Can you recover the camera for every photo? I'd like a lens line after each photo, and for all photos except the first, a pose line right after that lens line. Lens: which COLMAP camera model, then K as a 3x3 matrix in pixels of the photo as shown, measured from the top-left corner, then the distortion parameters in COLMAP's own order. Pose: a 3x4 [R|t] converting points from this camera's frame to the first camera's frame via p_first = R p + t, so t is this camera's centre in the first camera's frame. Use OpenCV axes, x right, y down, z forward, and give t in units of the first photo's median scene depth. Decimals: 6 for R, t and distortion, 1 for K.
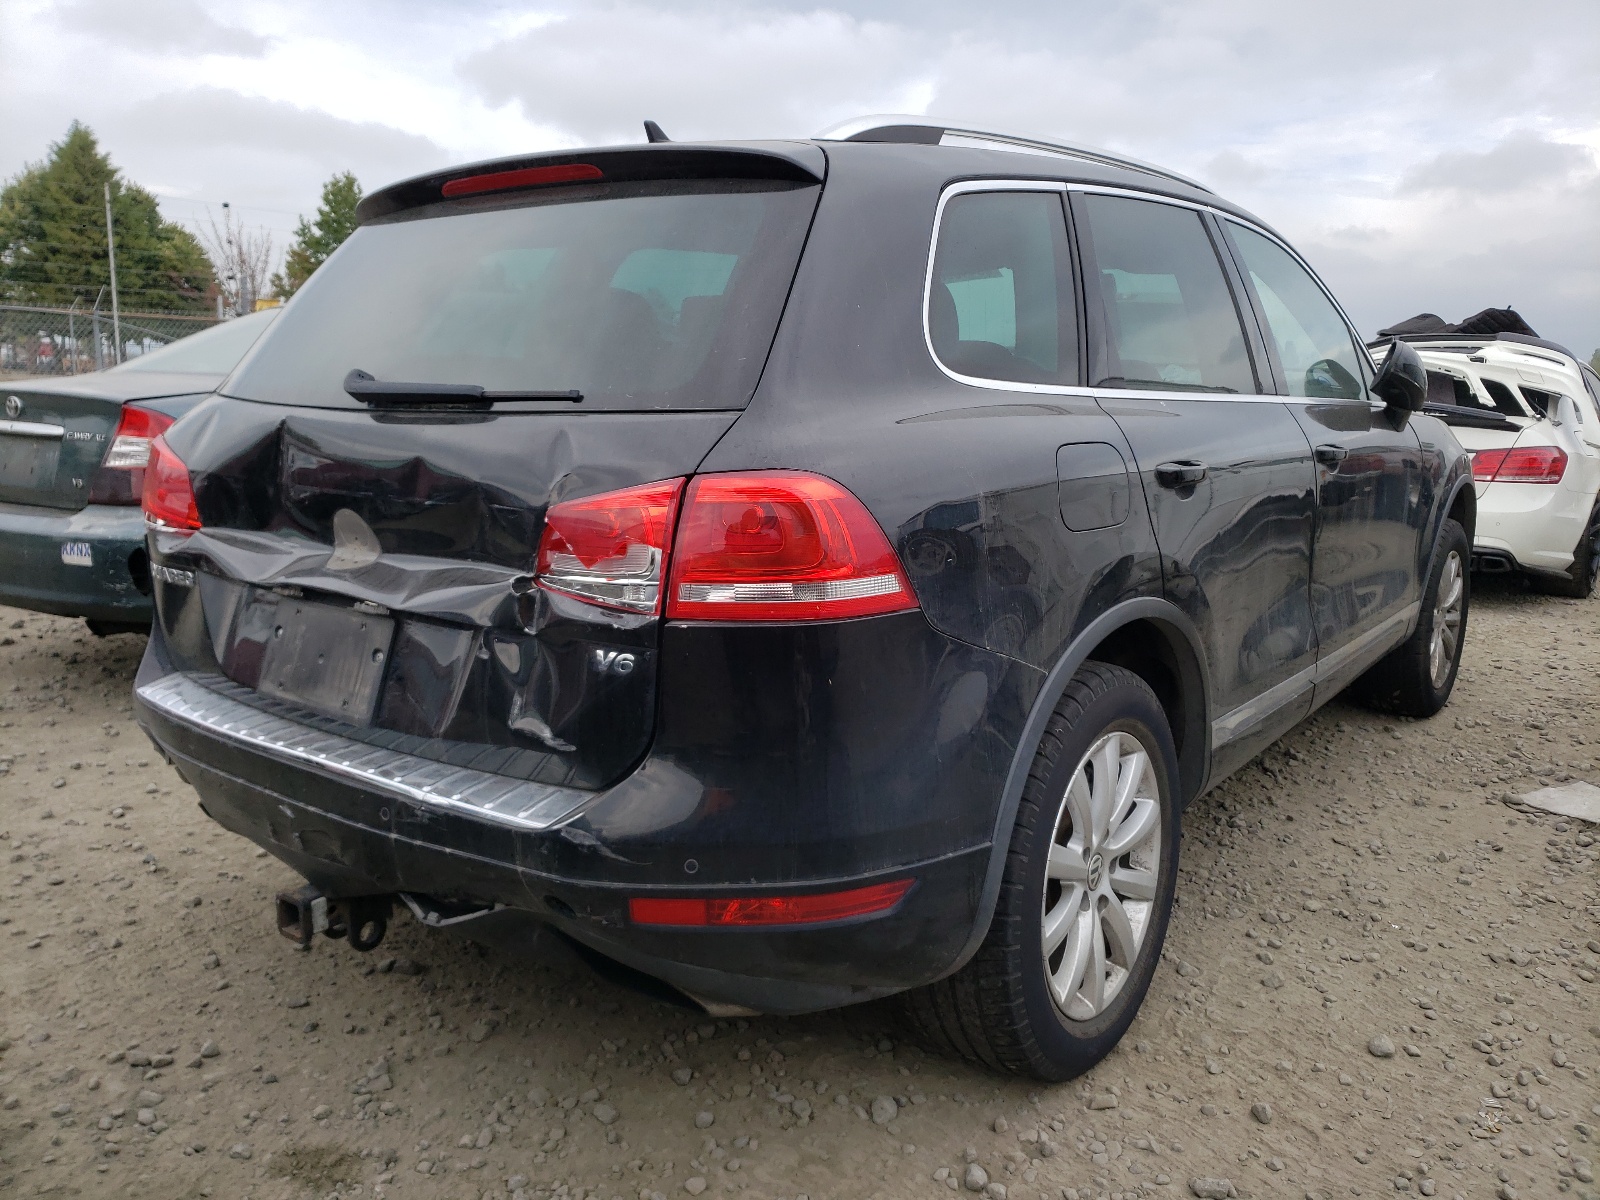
lens RADIAL K [[1215.6, 0, 809.4], [0, 1215.6, 593.8], [0, 0, 1]] dist [0.009740, 0.013109]
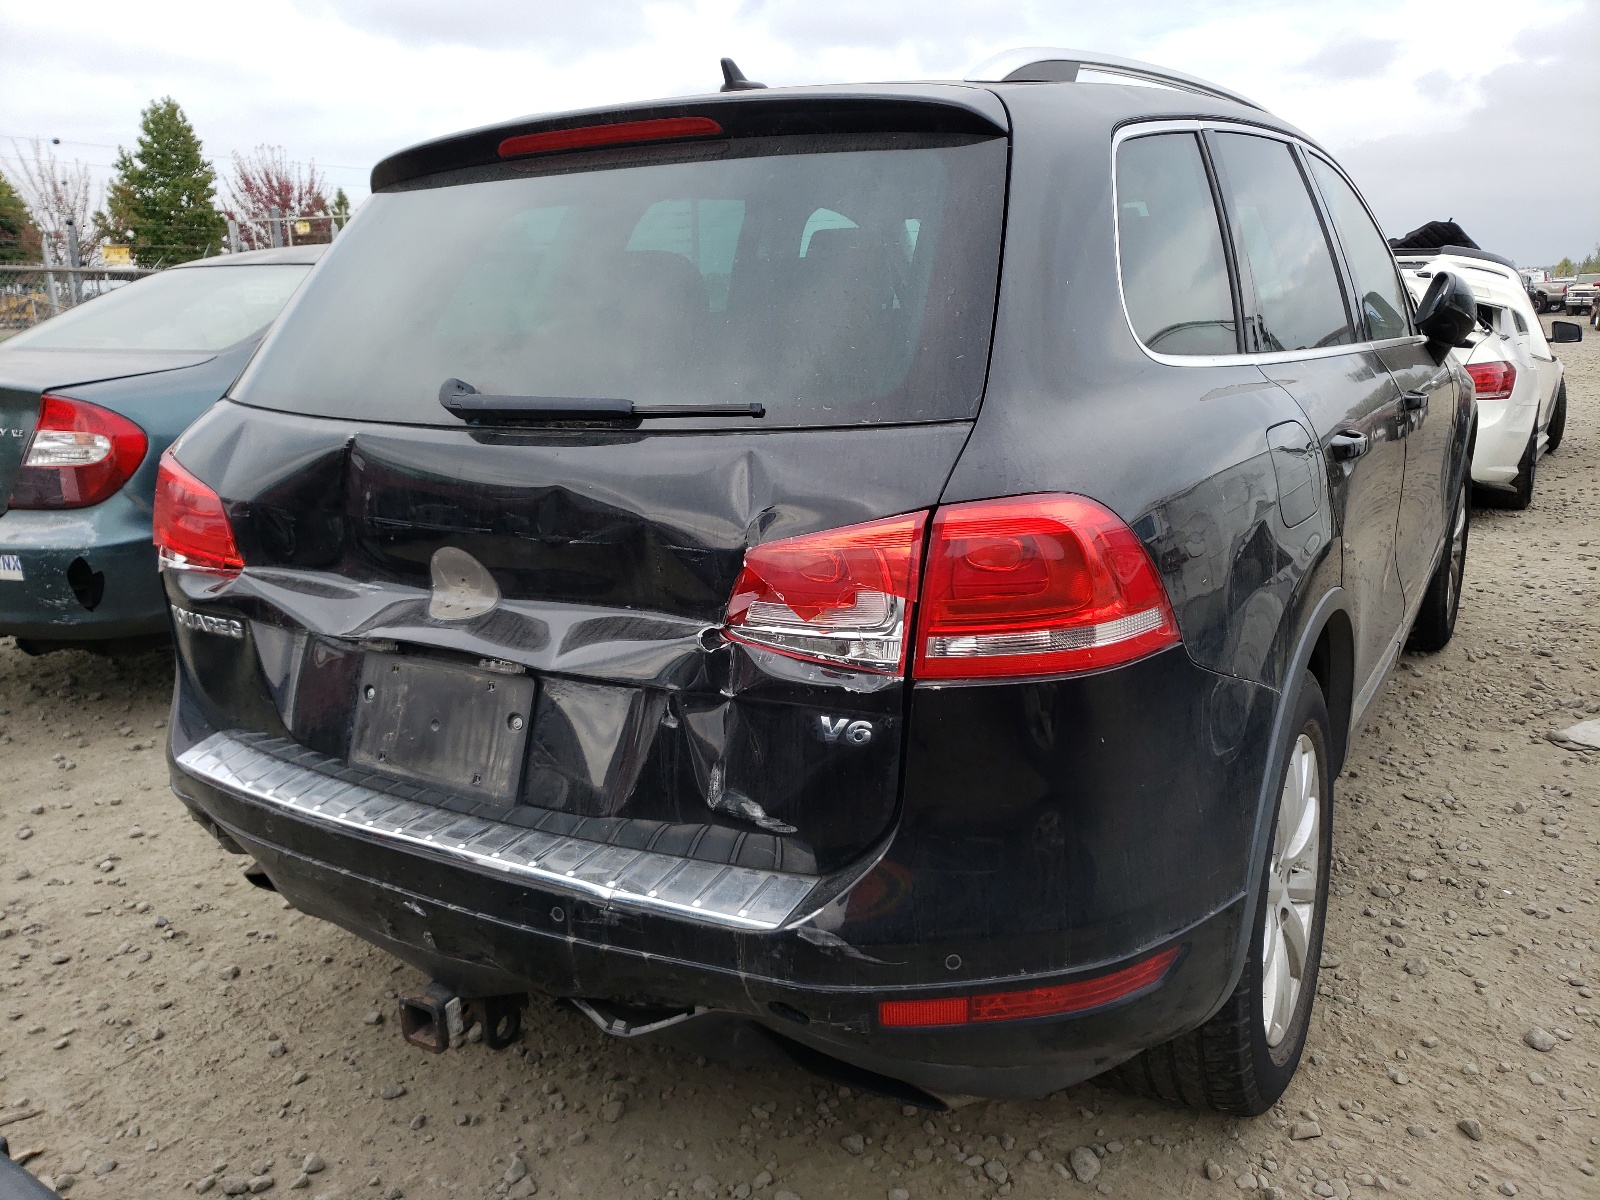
lens RADIAL K [[1215.6, 0, 798.0], [0, 1215.6, 610.6], [0, 0, 1]] dist [0.009740, 0.013109]
pose [[0.994514, -0.059339, 0.086145, -0.197641], [0.052877, 0.995746, 0.075452, -0.069881], [-0.090255, -0.070483, 0.993421, 0.127258]]
